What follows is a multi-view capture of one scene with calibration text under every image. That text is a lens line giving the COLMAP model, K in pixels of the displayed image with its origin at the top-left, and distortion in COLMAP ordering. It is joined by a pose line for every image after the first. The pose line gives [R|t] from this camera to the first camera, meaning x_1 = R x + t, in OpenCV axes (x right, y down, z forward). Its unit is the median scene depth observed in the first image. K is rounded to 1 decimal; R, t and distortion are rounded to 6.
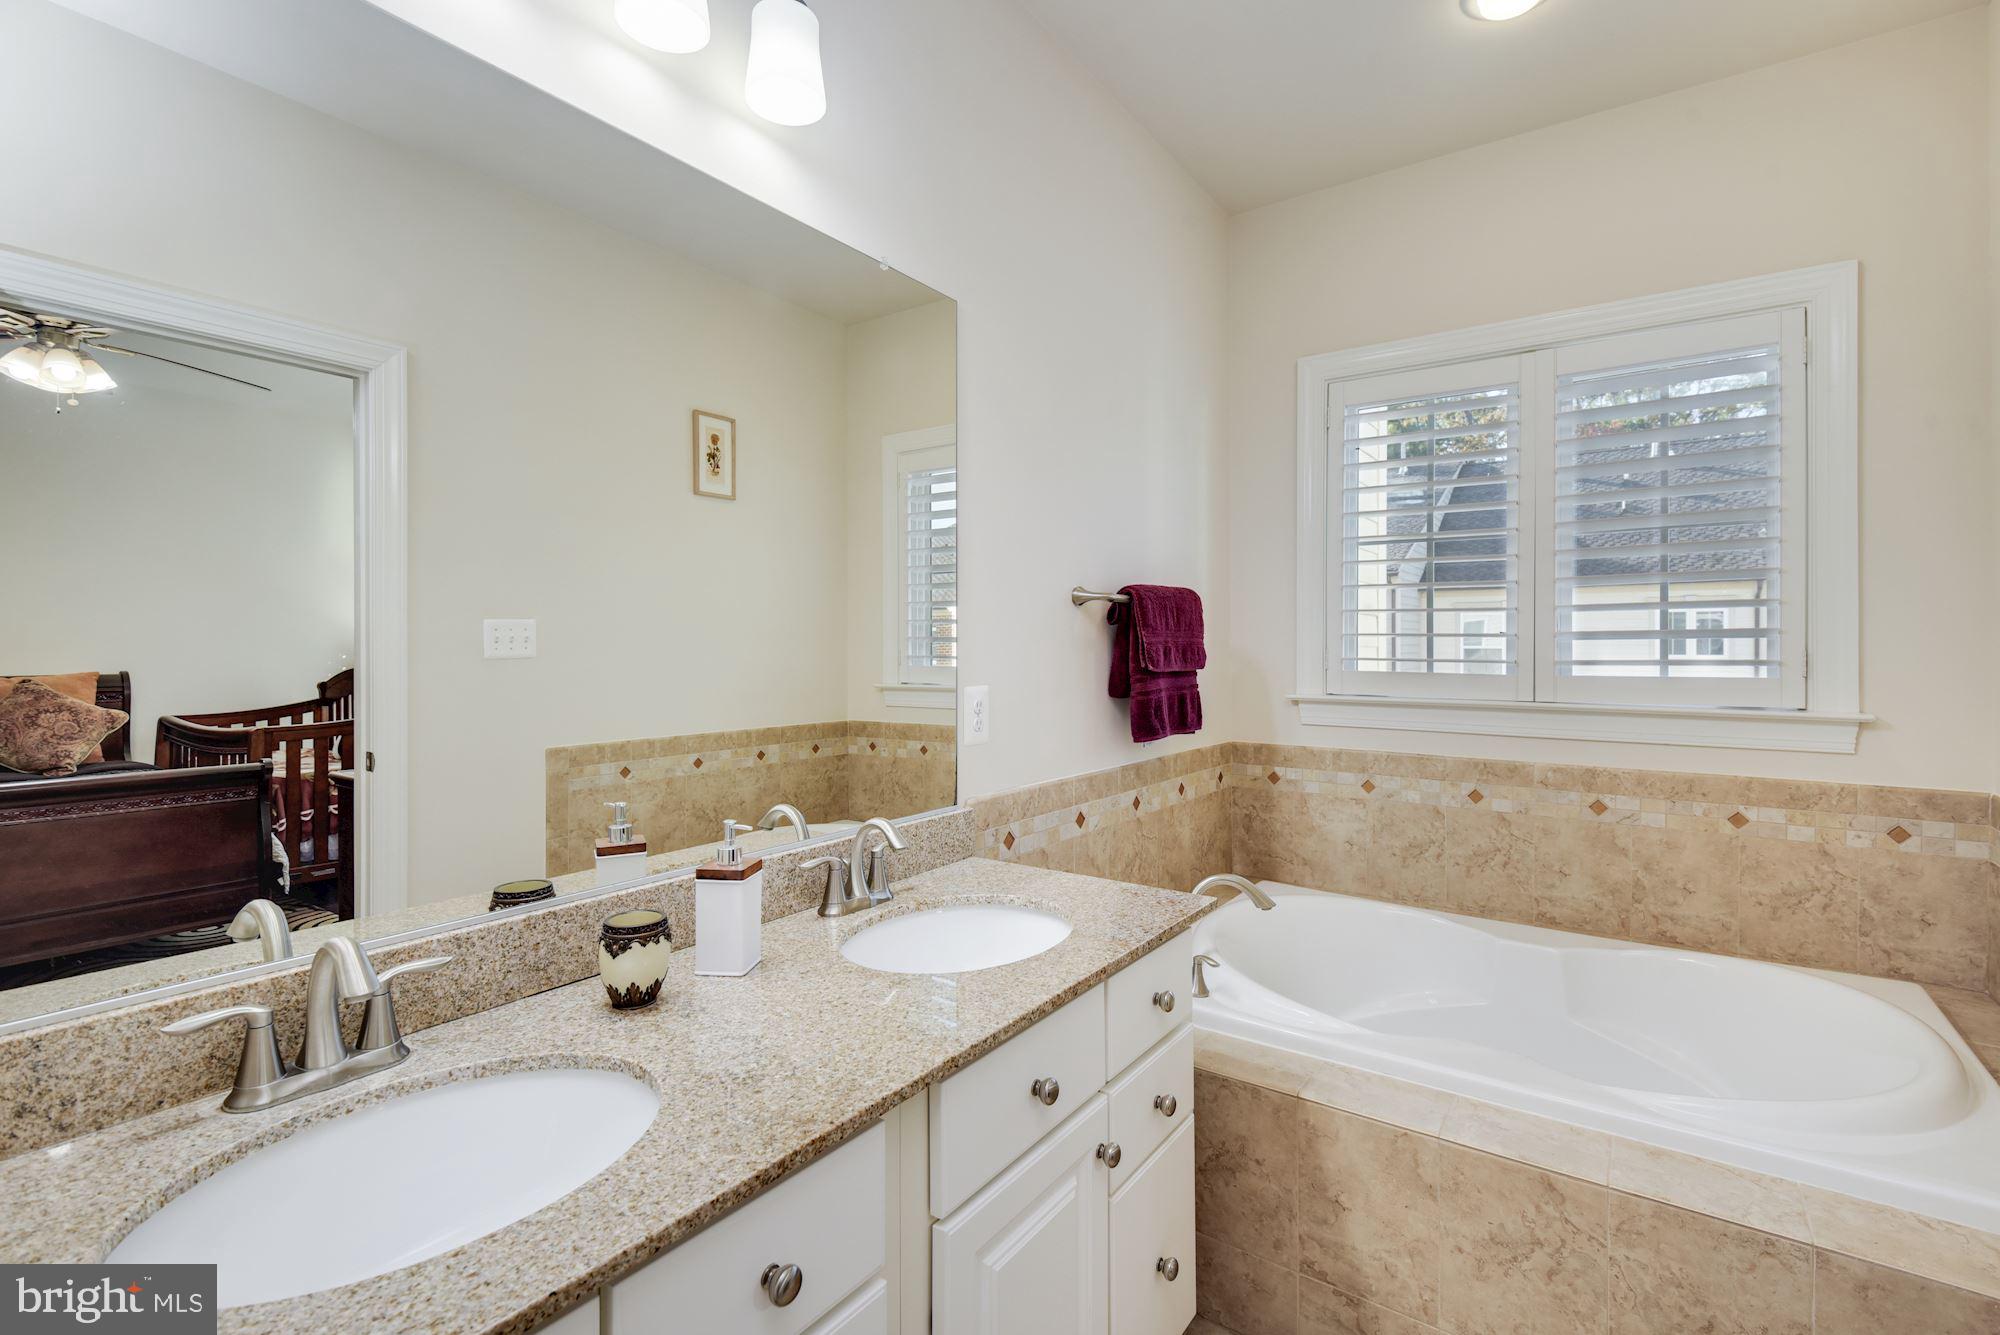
lens RADIAL K [[903.7, 0, 995.5], [0, 903.7, 630.5], [0, 0, 1]] dist [0.018450, -0.000081]
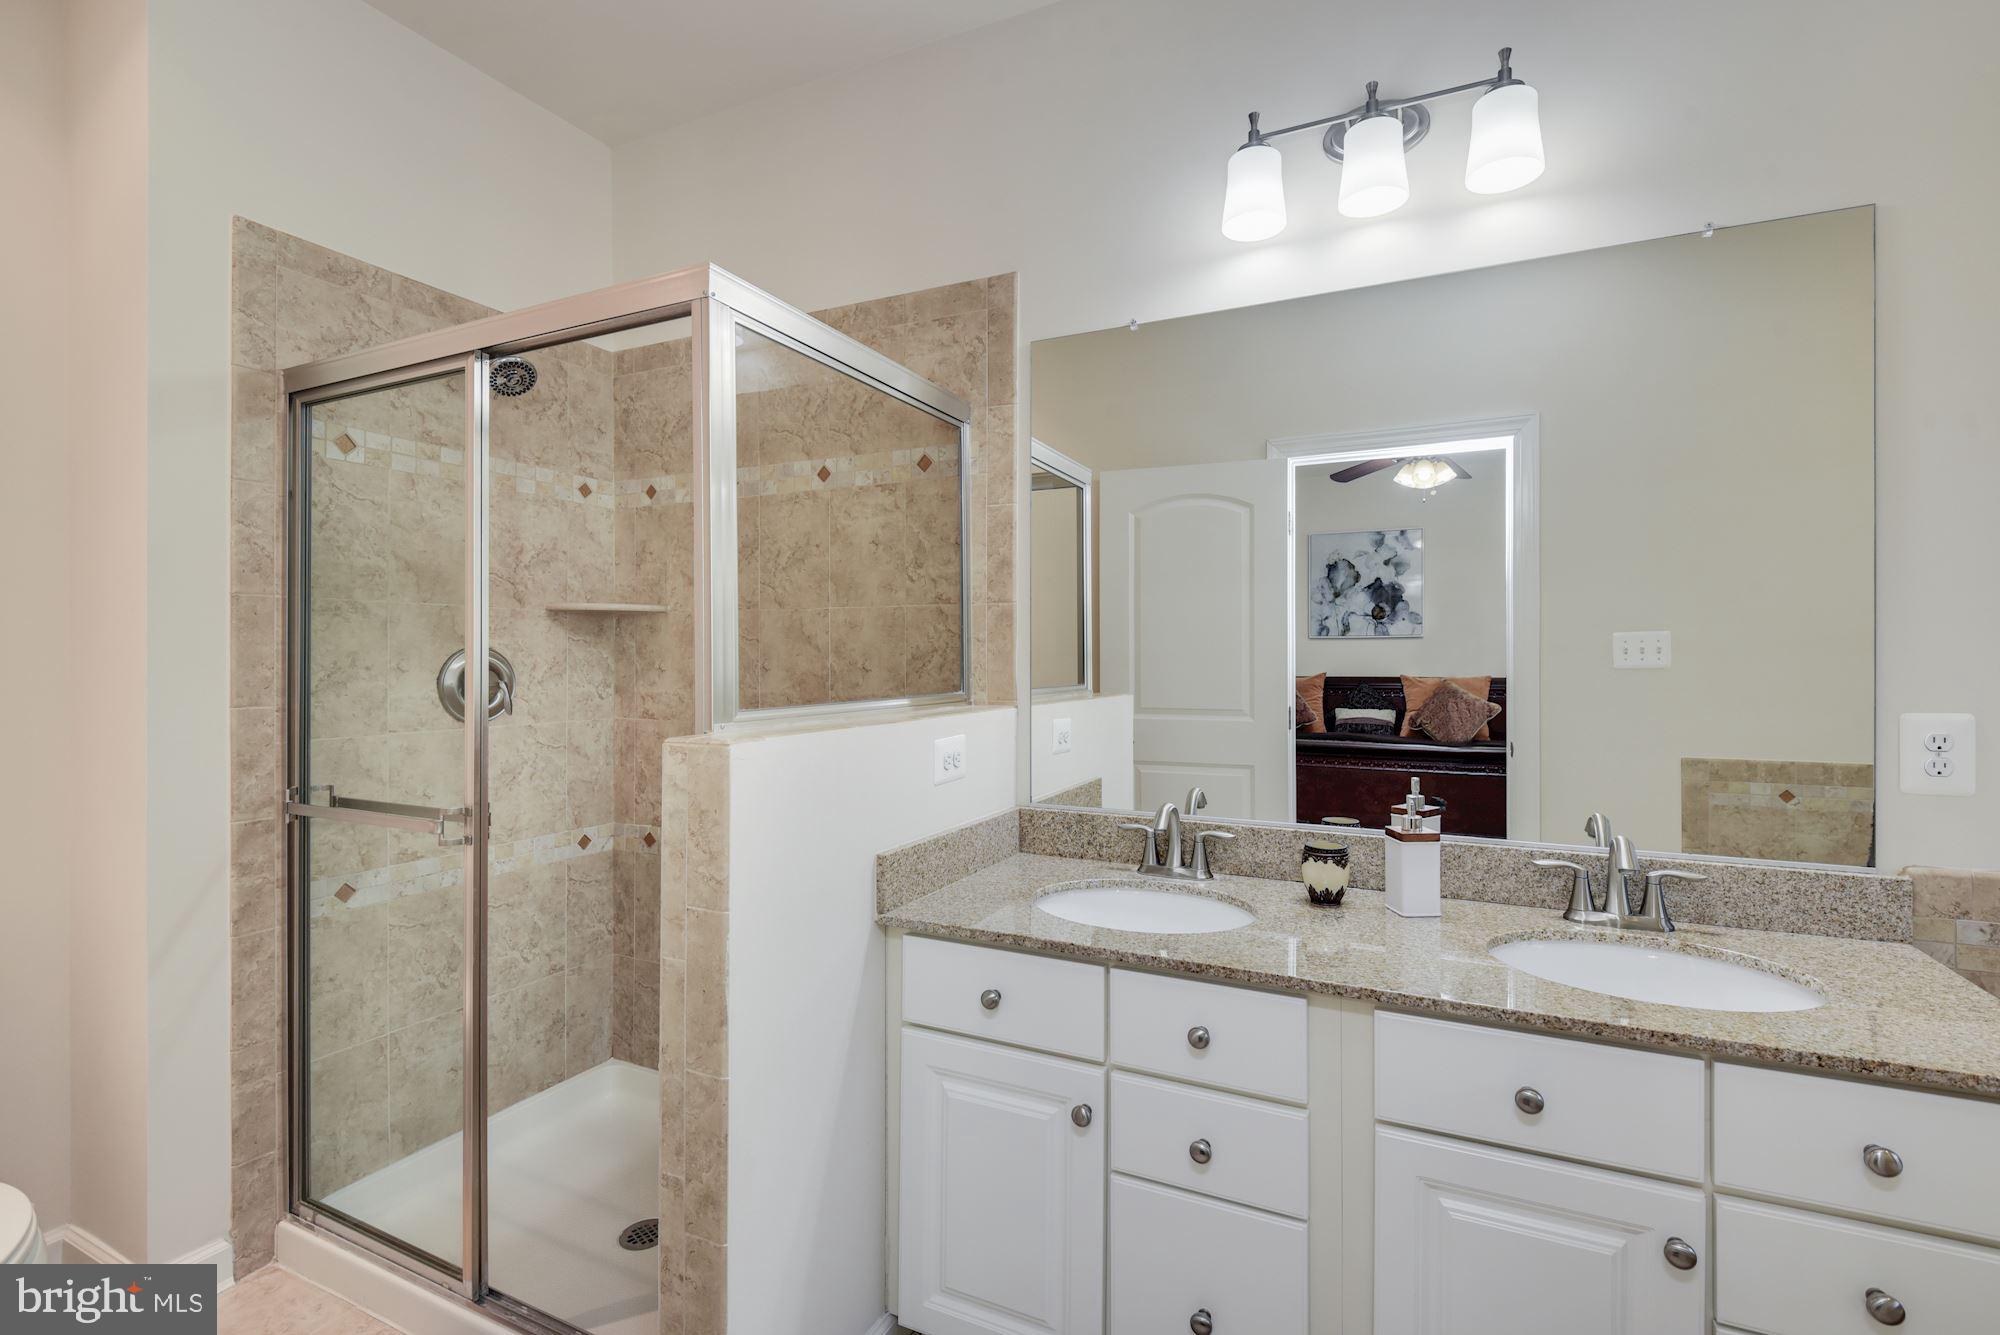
lens RADIAL K [[853.1, 0, 1000.0], [0, 853.1, 667.5], [0, 0, 1]] dist [-0.001354, -0.000390]
pose [[0.166260, 0.011360, -0.986016, 0.313153], [0.019744, 0.999695, 0.014847, 0.000162], [0.985884, -0.021936, 0.165985, 0.095595]]
